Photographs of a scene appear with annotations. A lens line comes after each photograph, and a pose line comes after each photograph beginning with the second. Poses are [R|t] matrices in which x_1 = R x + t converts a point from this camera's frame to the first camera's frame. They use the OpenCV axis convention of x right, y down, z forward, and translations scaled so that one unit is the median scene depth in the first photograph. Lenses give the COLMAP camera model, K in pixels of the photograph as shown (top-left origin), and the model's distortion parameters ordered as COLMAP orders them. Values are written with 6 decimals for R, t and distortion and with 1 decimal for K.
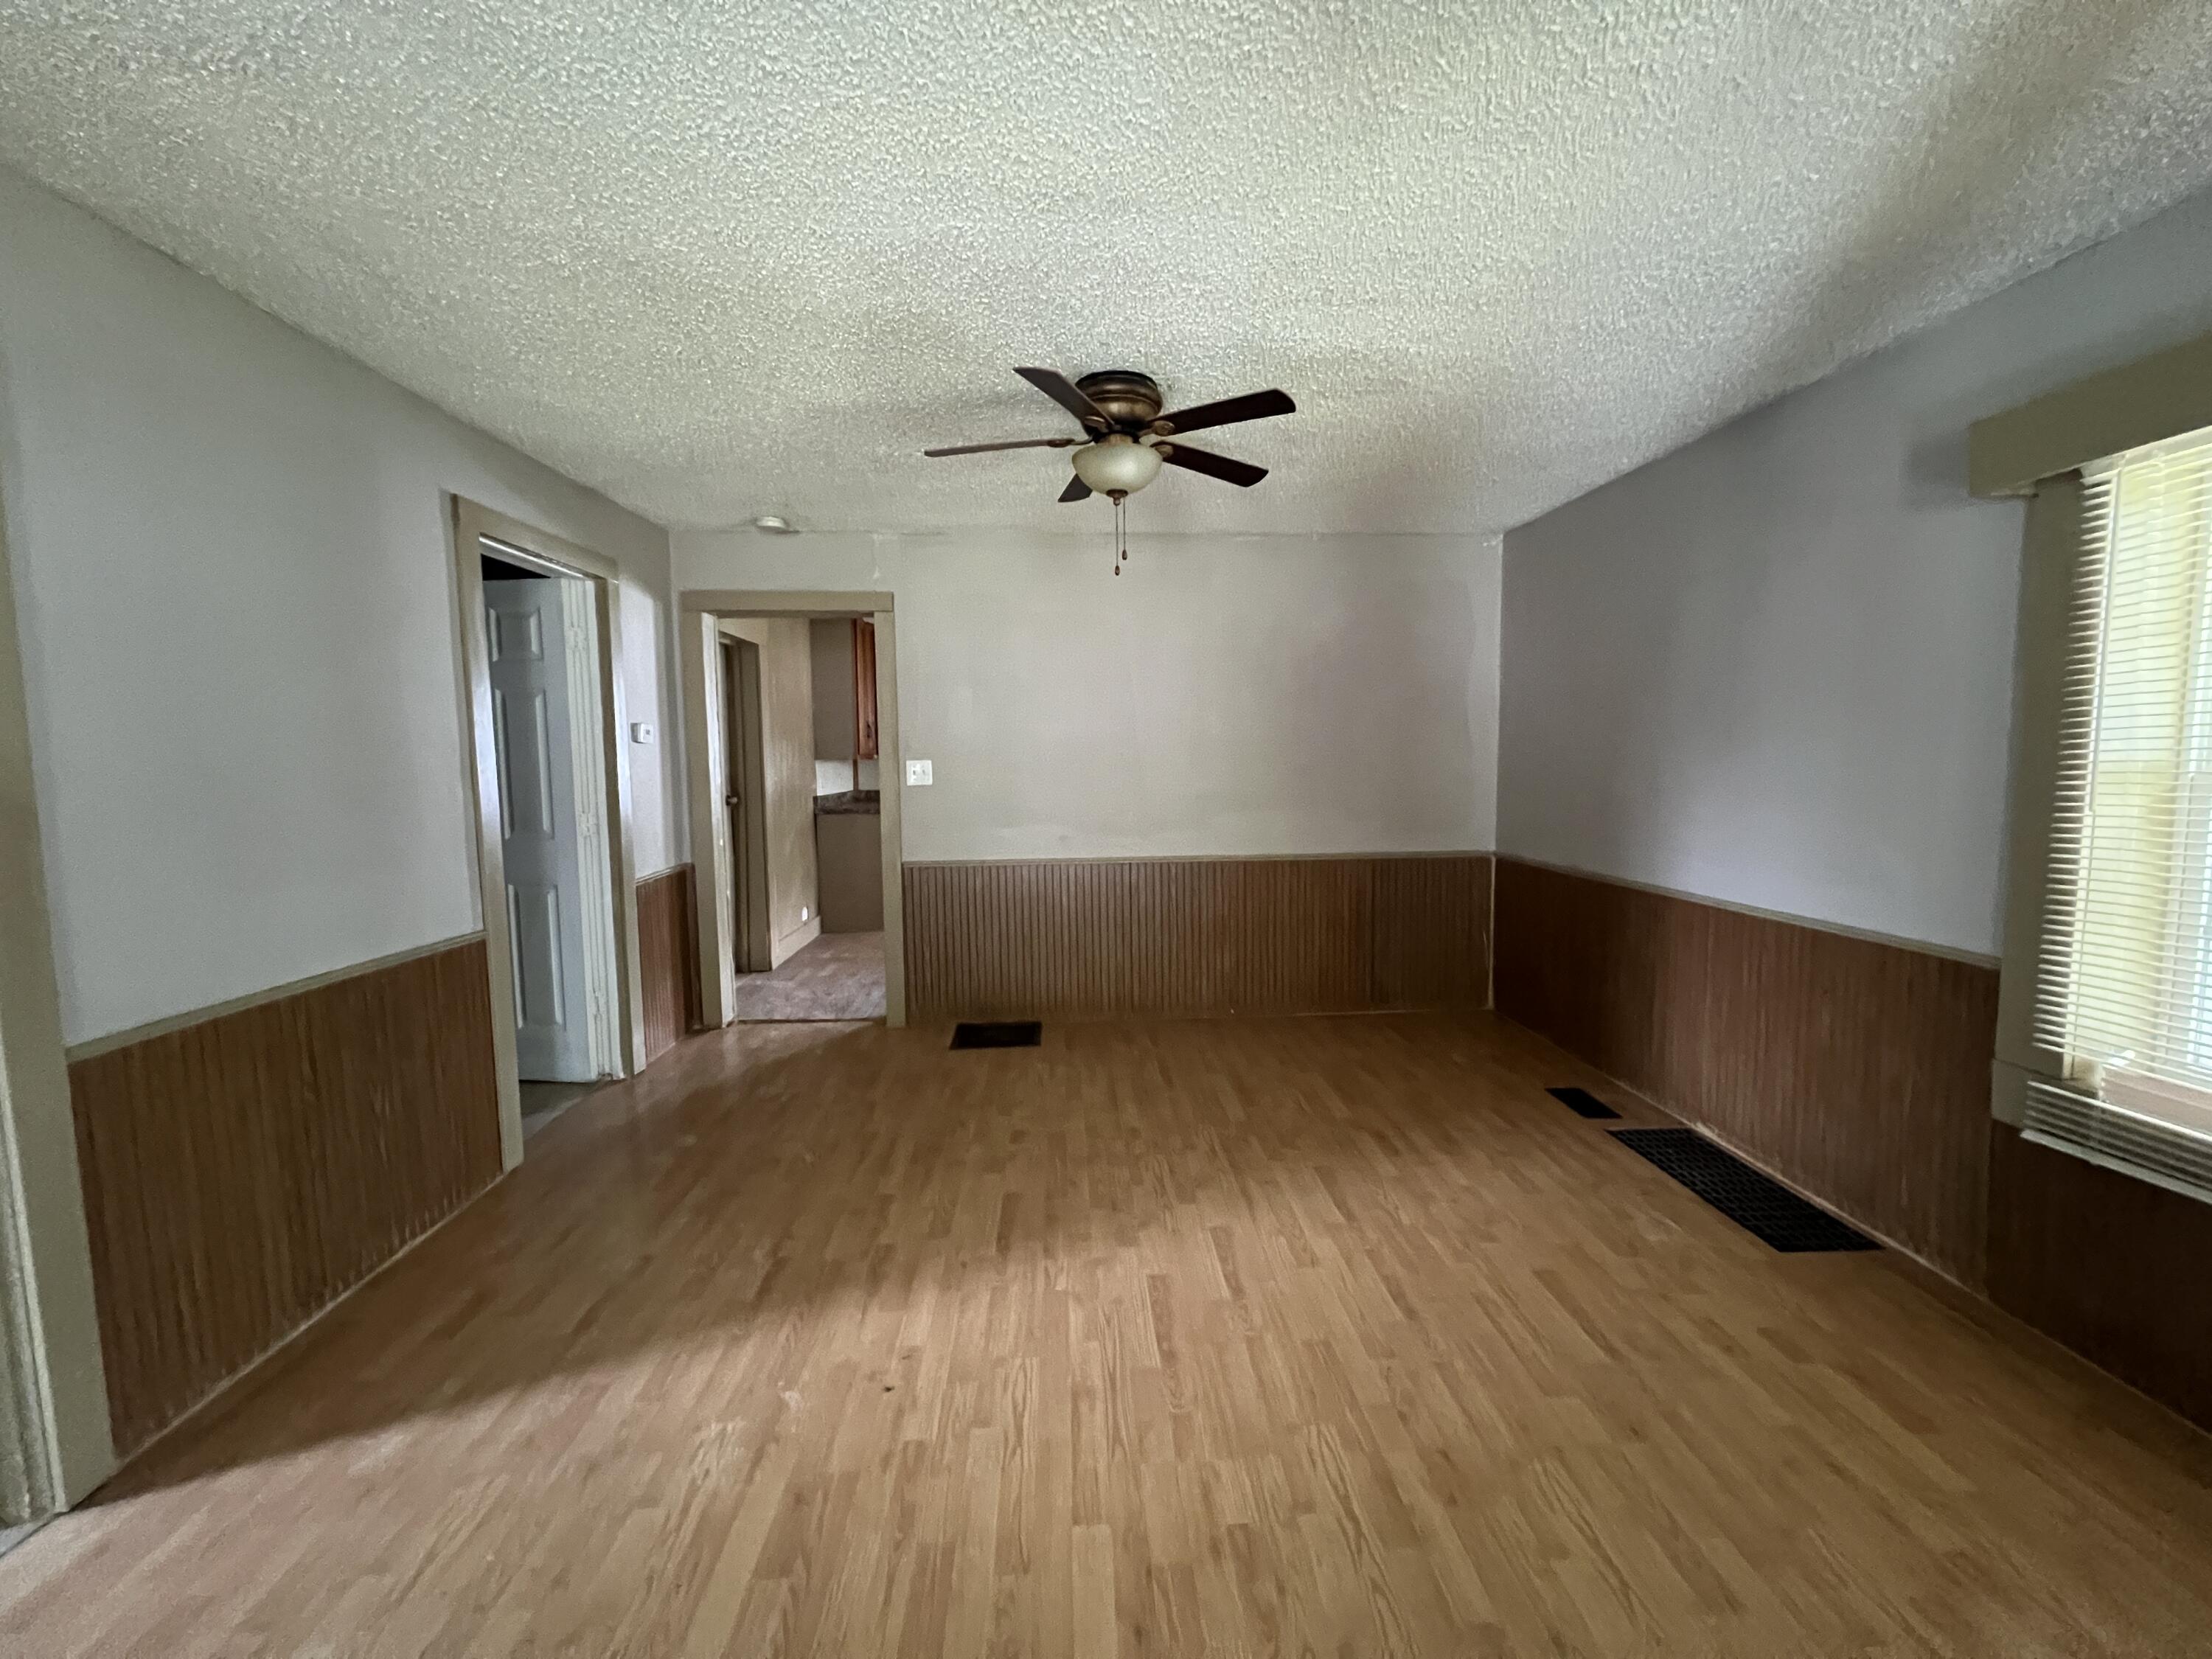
lens RADIAL K [[883.1, 0, 1106.0], [0, 883.1, 829.5], [0, 0, 1]] dist [-0.001214, -0.000253]
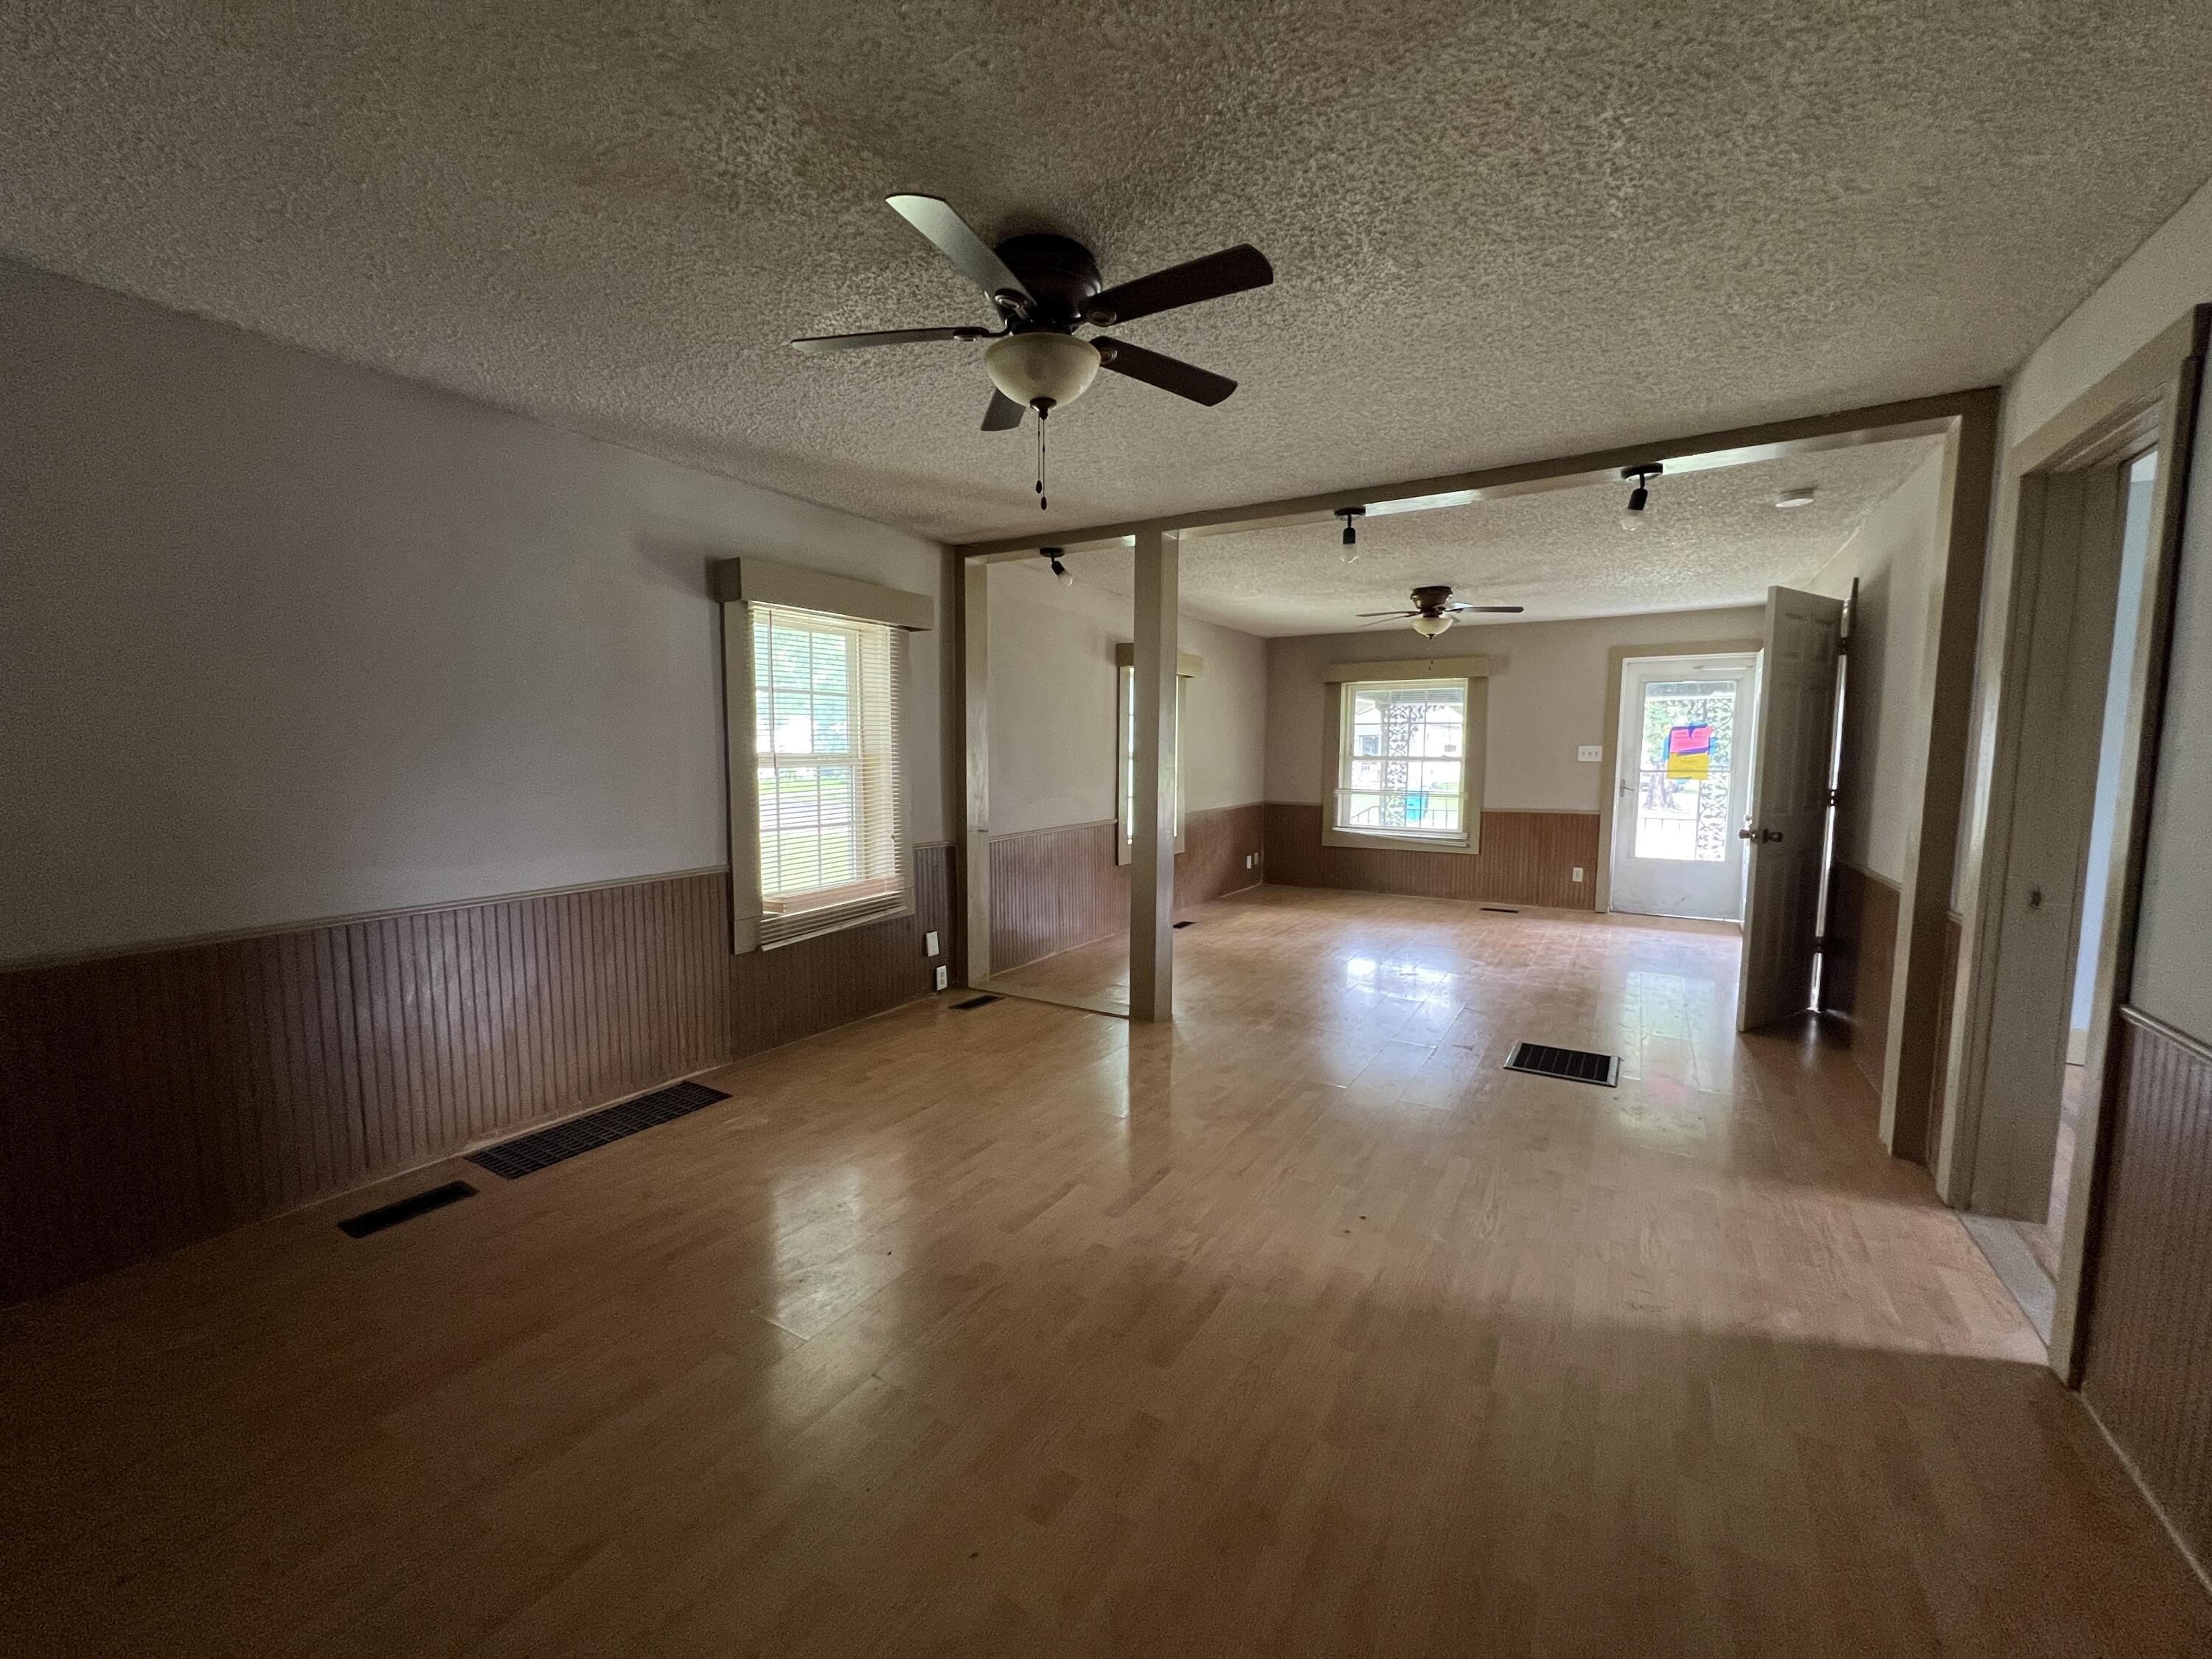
lens RADIAL K [[883.1, 0, 1106.0], [0, 883.1, 829.5], [0, 0, 1]] dist [-0.001214, -0.000253]
pose [[-0.824103, -0.046639, 0.564516, -0.537223], [0.053371, 0.985777, 0.159356, -0.145712], [-0.563920, 0.161455, -0.809893, 1.820169]]
